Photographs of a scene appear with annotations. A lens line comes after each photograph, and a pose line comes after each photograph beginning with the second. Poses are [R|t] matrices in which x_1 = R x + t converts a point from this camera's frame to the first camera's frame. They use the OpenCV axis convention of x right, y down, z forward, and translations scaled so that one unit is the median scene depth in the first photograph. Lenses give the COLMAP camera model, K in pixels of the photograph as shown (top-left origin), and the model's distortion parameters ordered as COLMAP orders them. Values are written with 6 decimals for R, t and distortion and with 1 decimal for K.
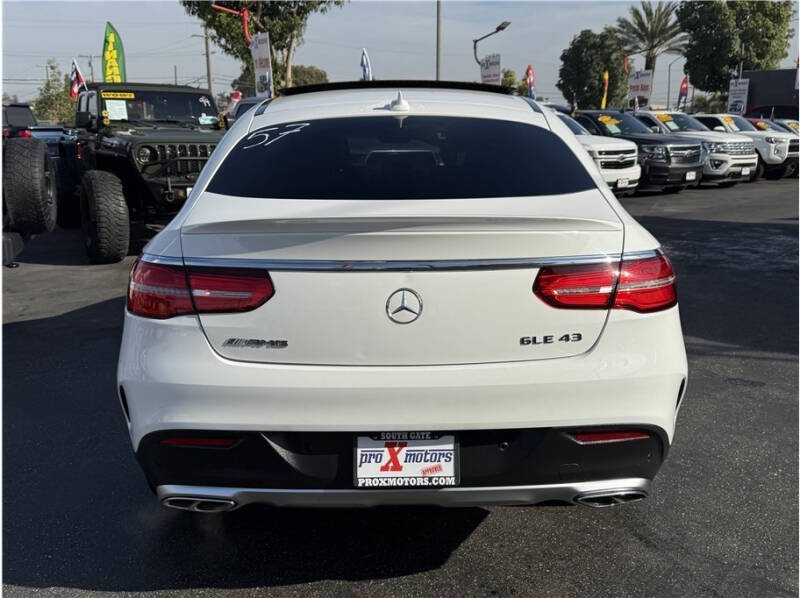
lens RADIAL K [[765.9, 0, 402.0], [0, 765.9, 297.8], [0, 0, 1]] dist [0.156145, -0.233832]
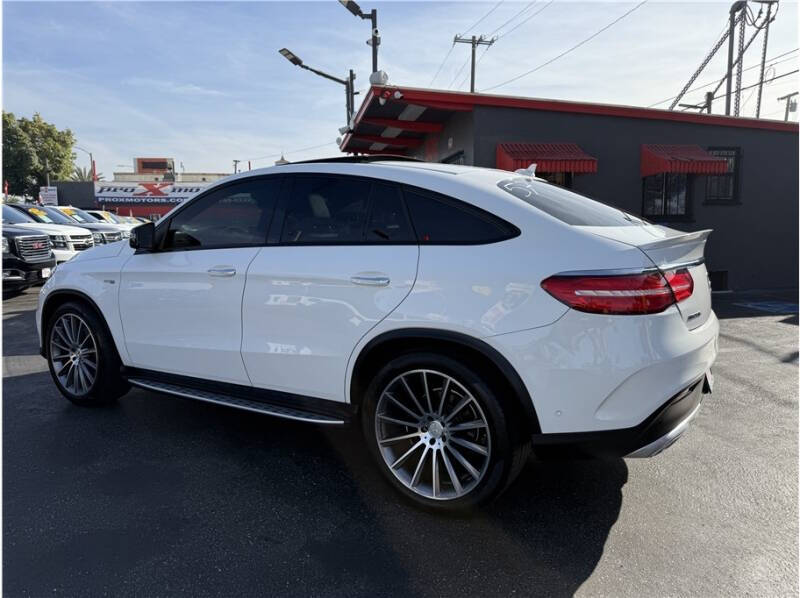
lens RADIAL K [[578.1, 0, 398.5], [0, 578.1, 298.9], [0, 0, 1]] dist [0.007532, -0.012944]
pose [[0.535296, -0.108375, 0.837683, -0.183780], [0.182977, 0.983064, 0.010259, -0.011685], [-0.824608, 0.147785, 0.546060, 0.107063]]
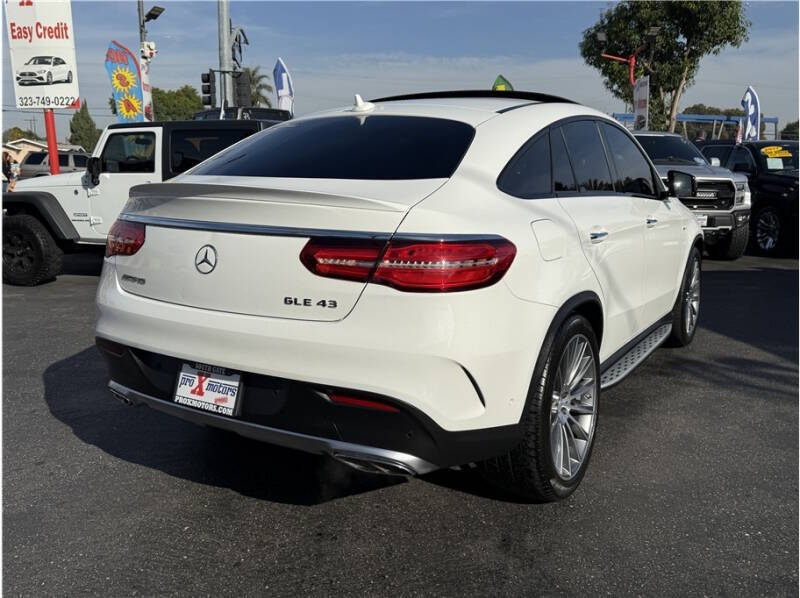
lens RADIAL K [[709.5, 0, 425.1], [0, 709.5, 310.0], [0, 0, 1]] dist [0.002421, -0.010144]
pose [[0.845460, 0.118265, -0.520779, 0.109506], [-0.129785, 0.991437, 0.014448, 0.003602], [0.518028, 0.055374, 0.853570, 0.028117]]
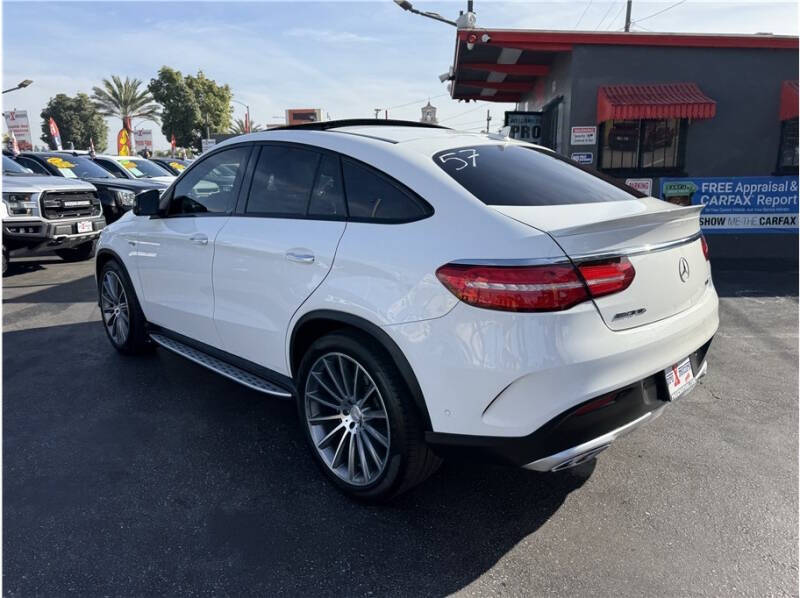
lens RADIAL K [[578.1, 0, 398.5], [0, 578.1, 298.9], [0, 0, 1]] dist [0.007532, -0.012944]
pose [[0.727793, -0.152539, 0.668617, -0.140426], [0.154925, 0.986316, 0.056382, -0.010082], [-0.668069, 0.062551, 0.741466, 0.067630]]
